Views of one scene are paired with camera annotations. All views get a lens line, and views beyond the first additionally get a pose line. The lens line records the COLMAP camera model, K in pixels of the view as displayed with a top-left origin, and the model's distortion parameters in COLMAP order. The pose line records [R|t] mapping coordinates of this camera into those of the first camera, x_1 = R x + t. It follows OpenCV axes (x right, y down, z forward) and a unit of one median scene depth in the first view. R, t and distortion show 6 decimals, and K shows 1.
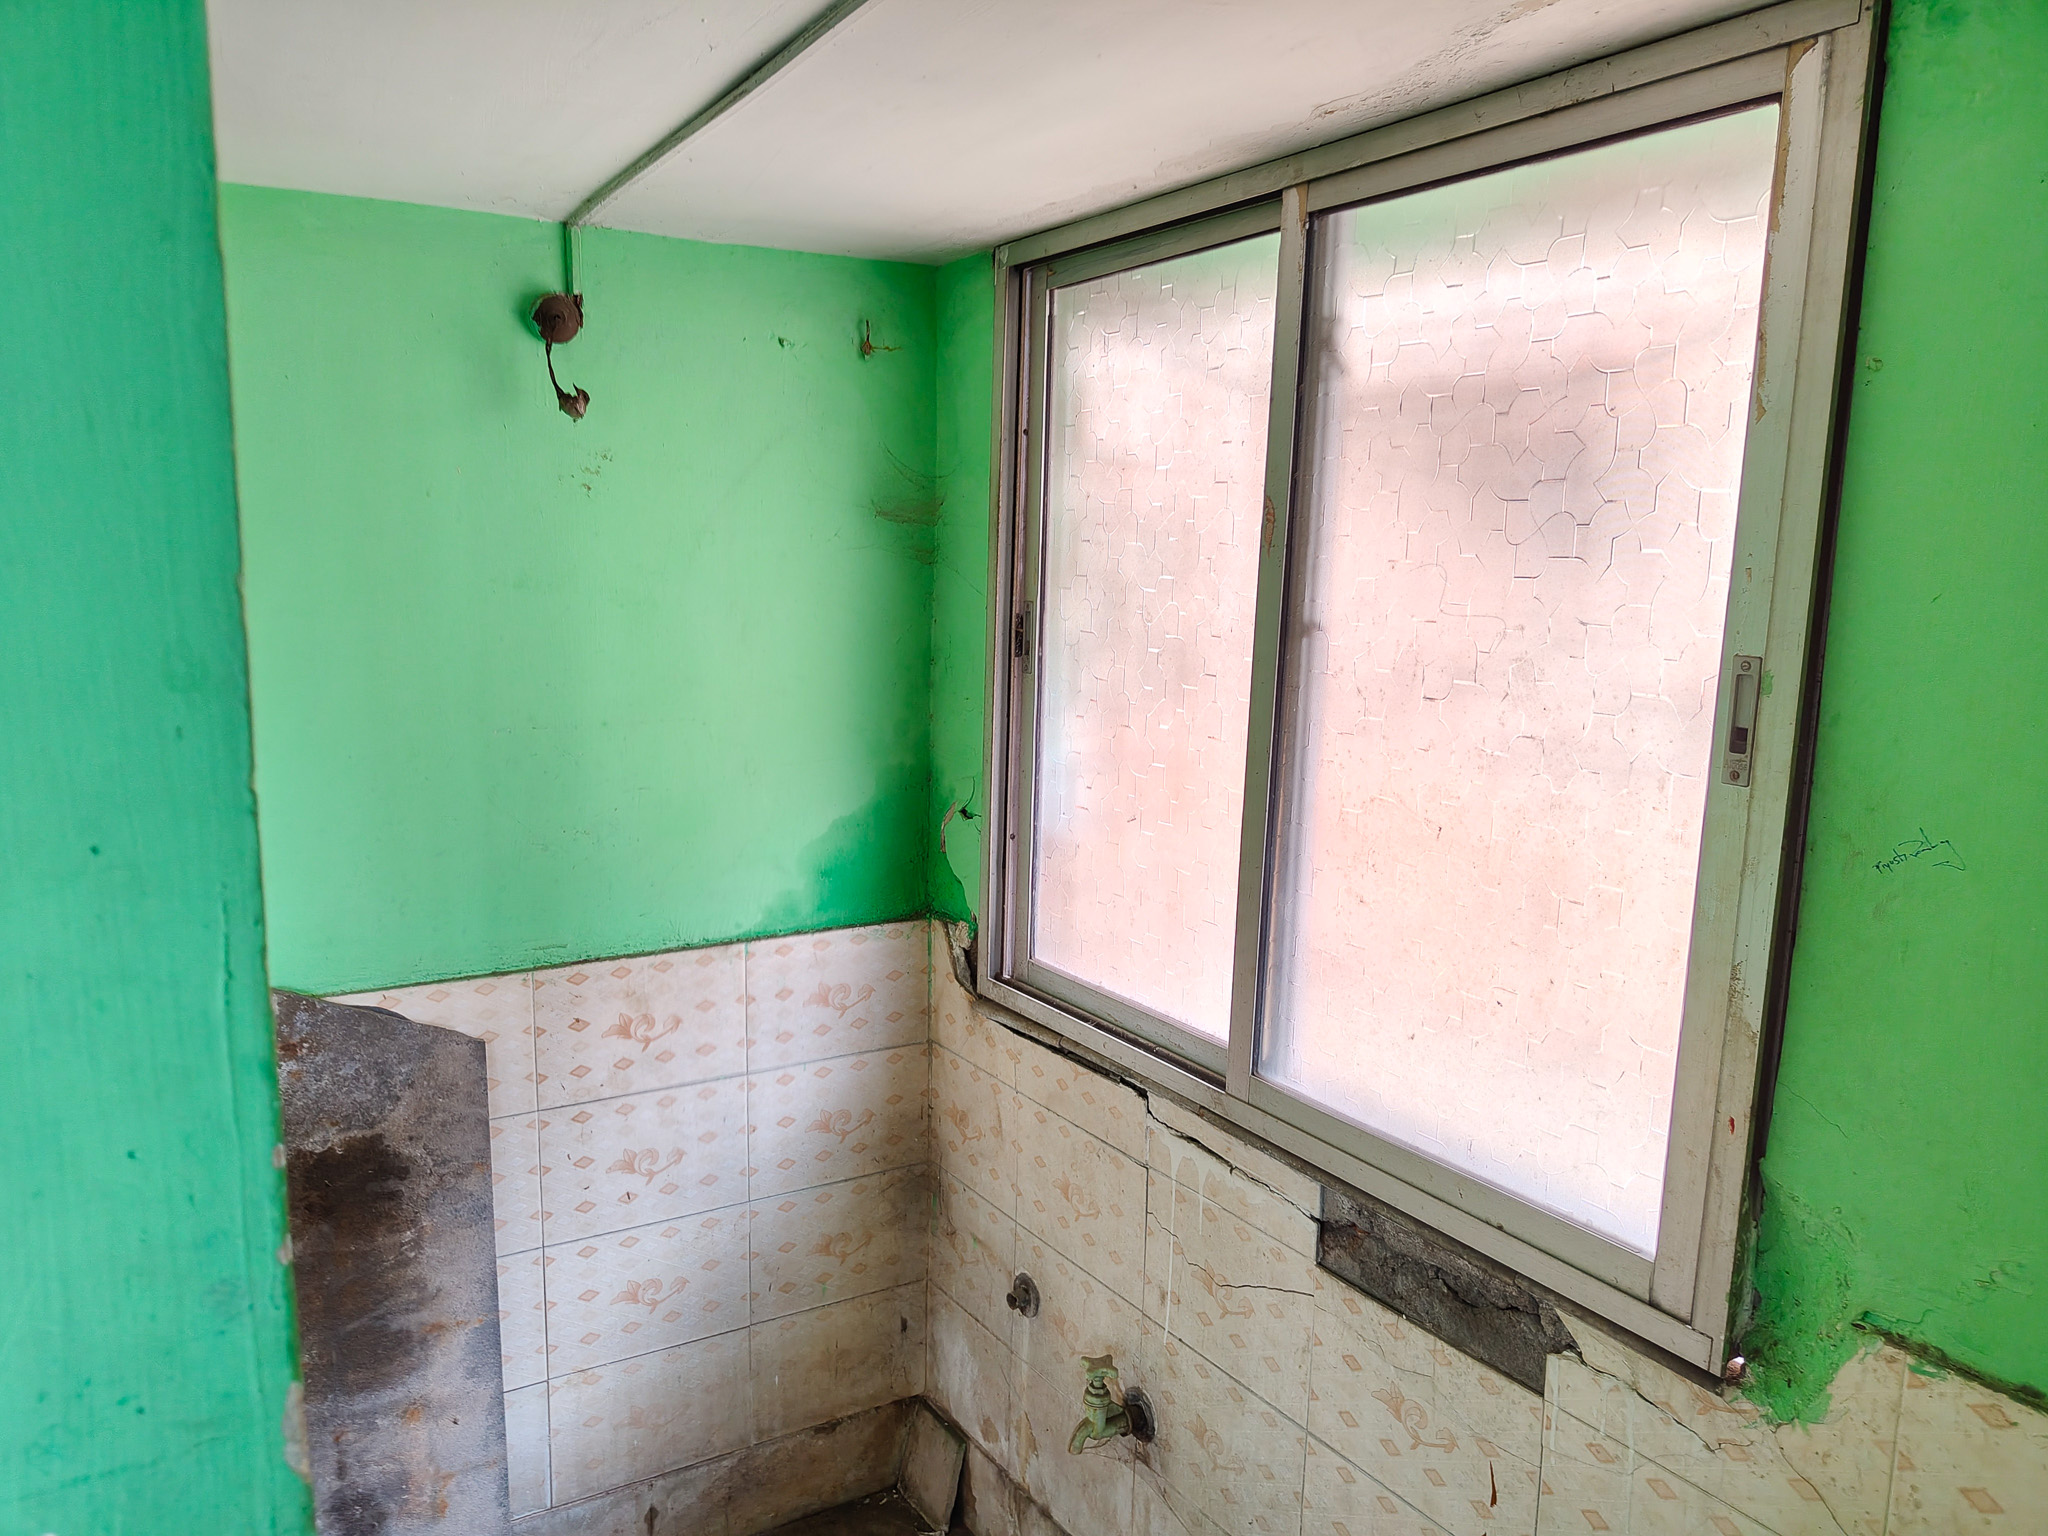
lens RADIAL K [[1472.8, 0, 1033.2], [0, 1472.8, 764.8], [0, 0, 1]] dist [0.005680, -0.004199]
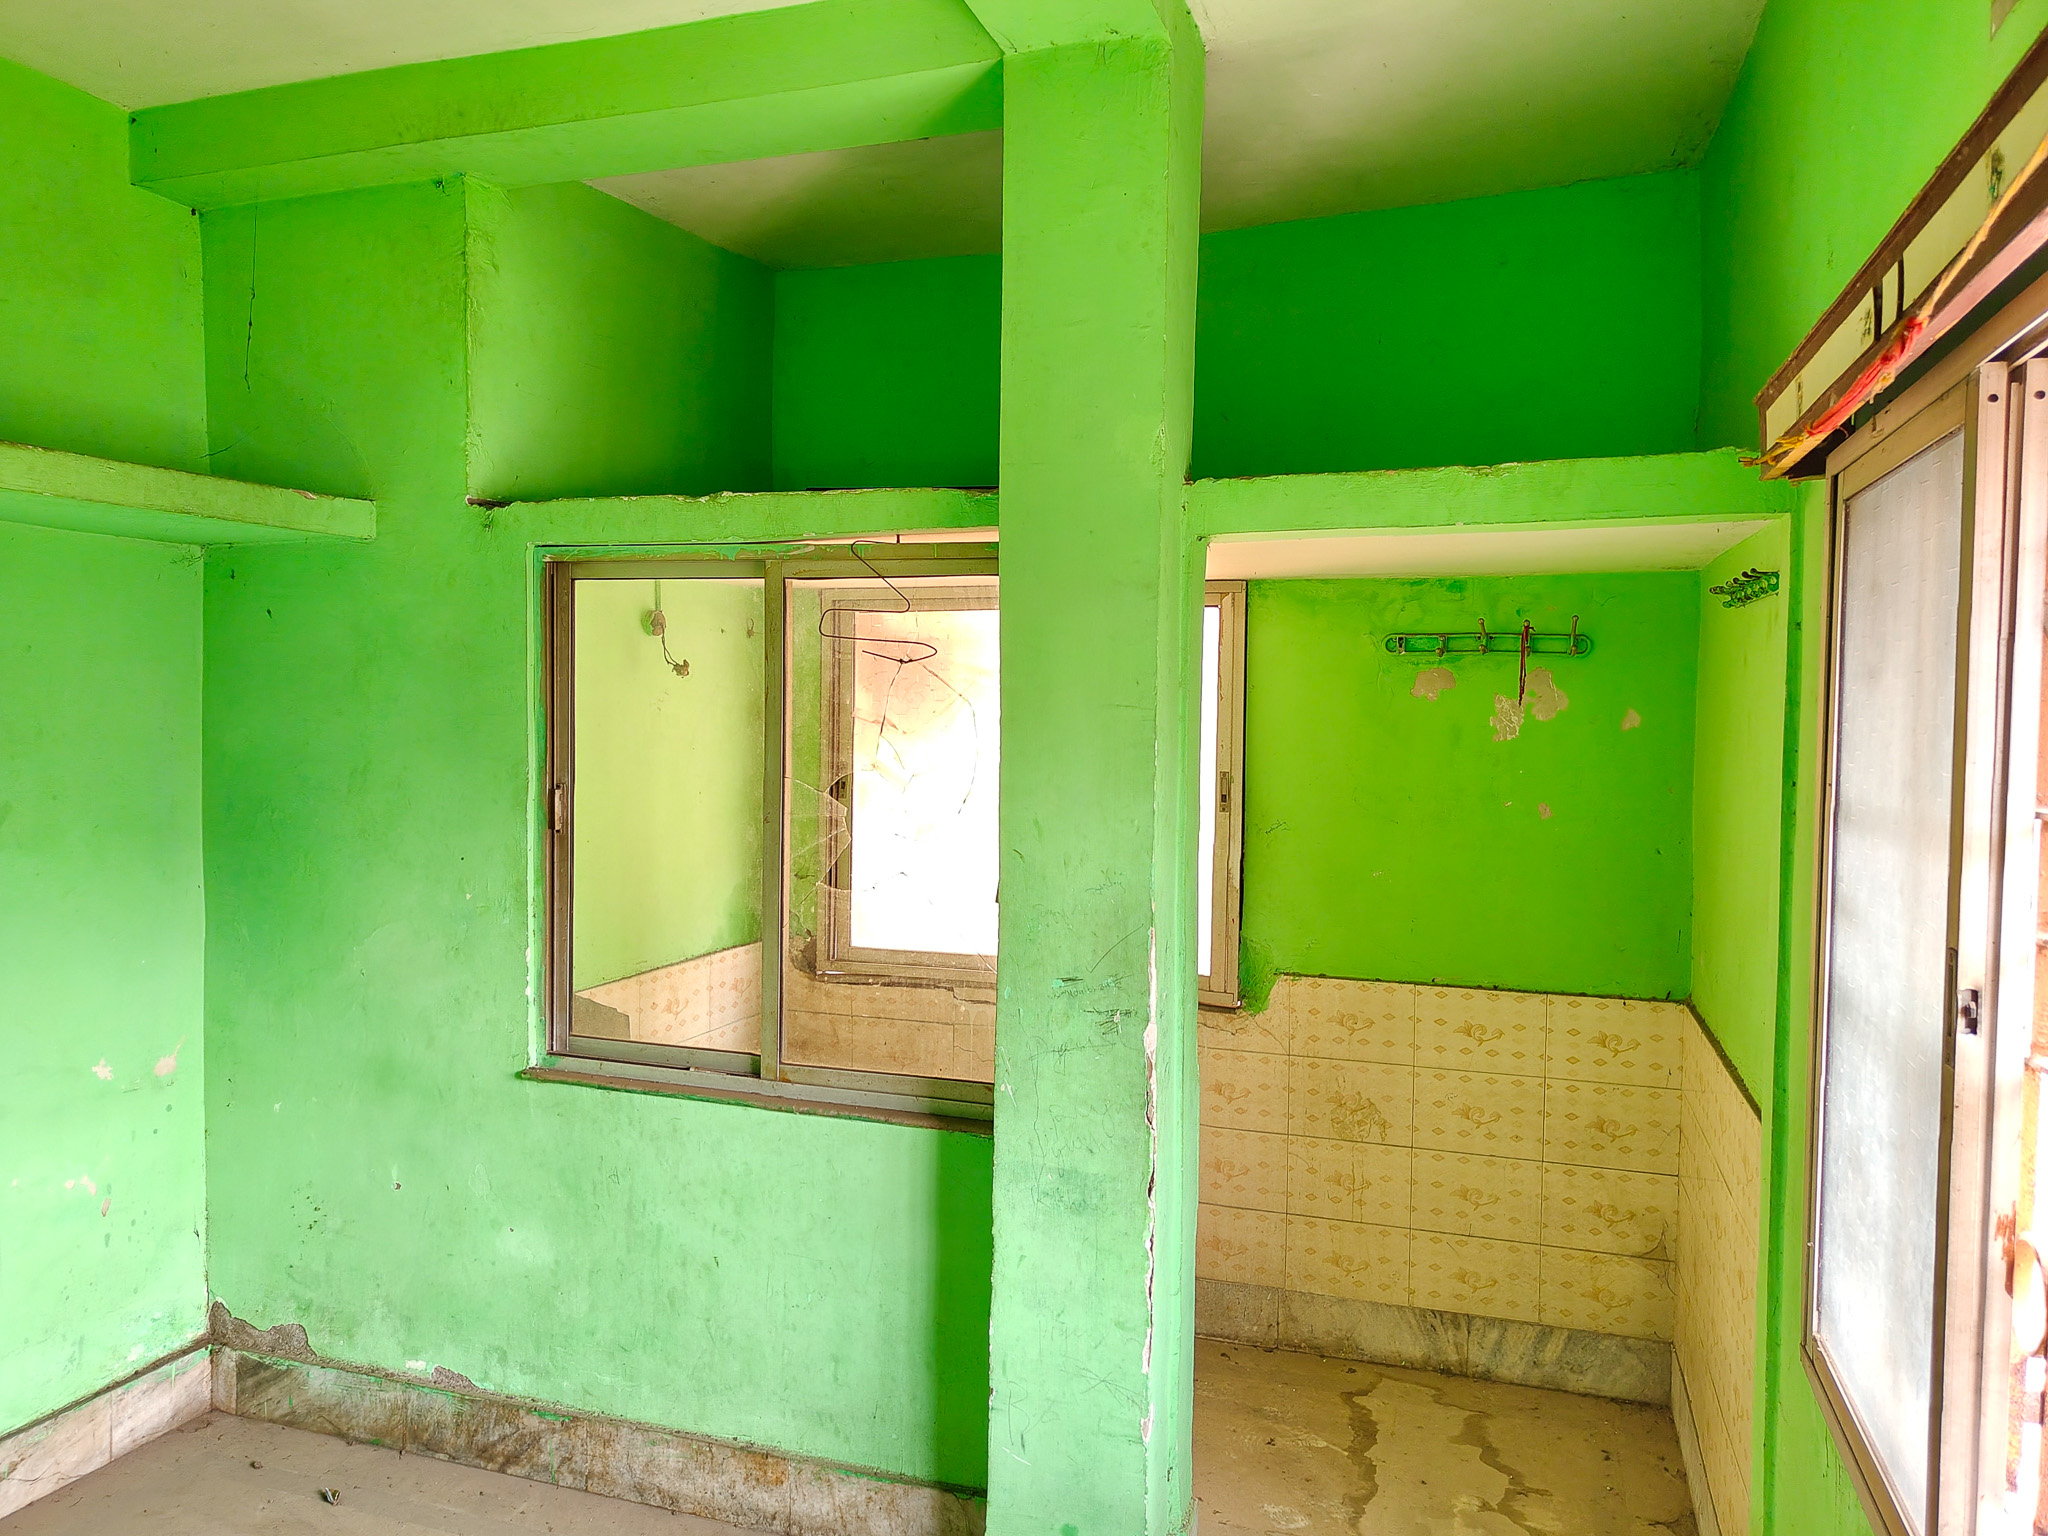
lens RADIAL K [[1472.8, 0, 1033.2], [0, 1472.8, 764.8], [0, 0, 1]] dist [0.005680, -0.004199]
pose [[0.788209, -0.033999, 0.614468, -1.035051], [0.095106, 0.993207, -0.067043, 0.049305], [-0.608014, 0.111283, 0.786088, -0.719729]]
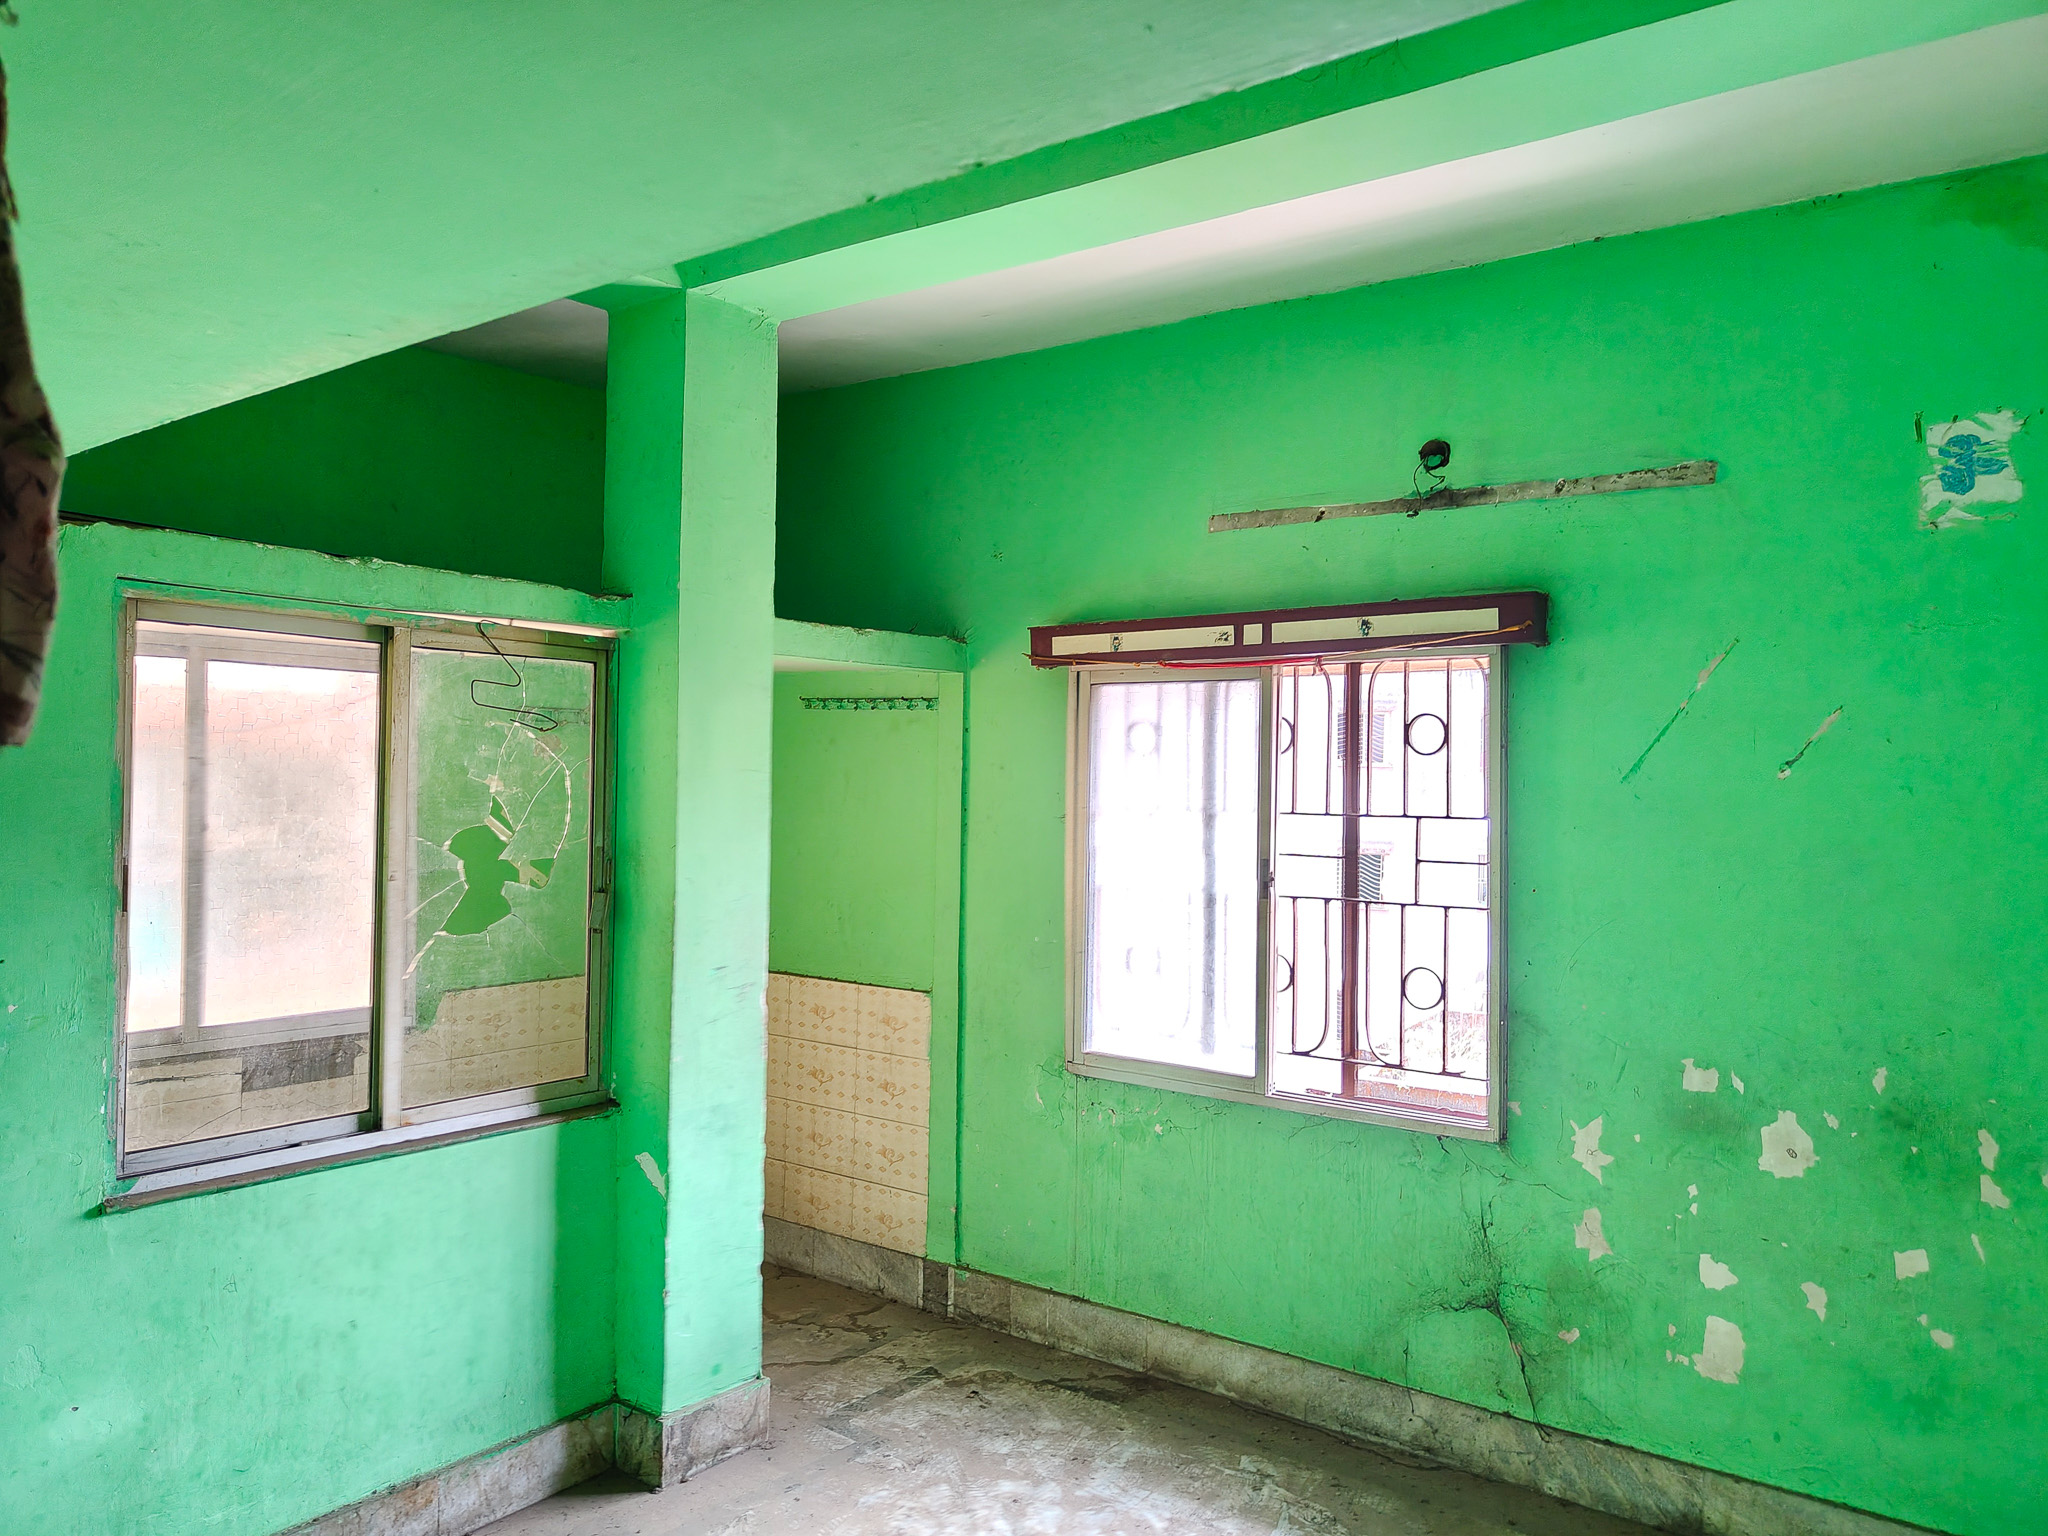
lens RADIAL K [[1472.8, 0, 1033.2], [0, 1472.8, 764.8], [0, 0, 1]] dist [0.005680, -0.004199]
pose [[-0.360595, -0.021968, 0.932464, -1.978266], [0.111213, 0.991578, 0.066368, -0.157379], [-0.926069, 0.127634, -0.355115, 0.485358]]
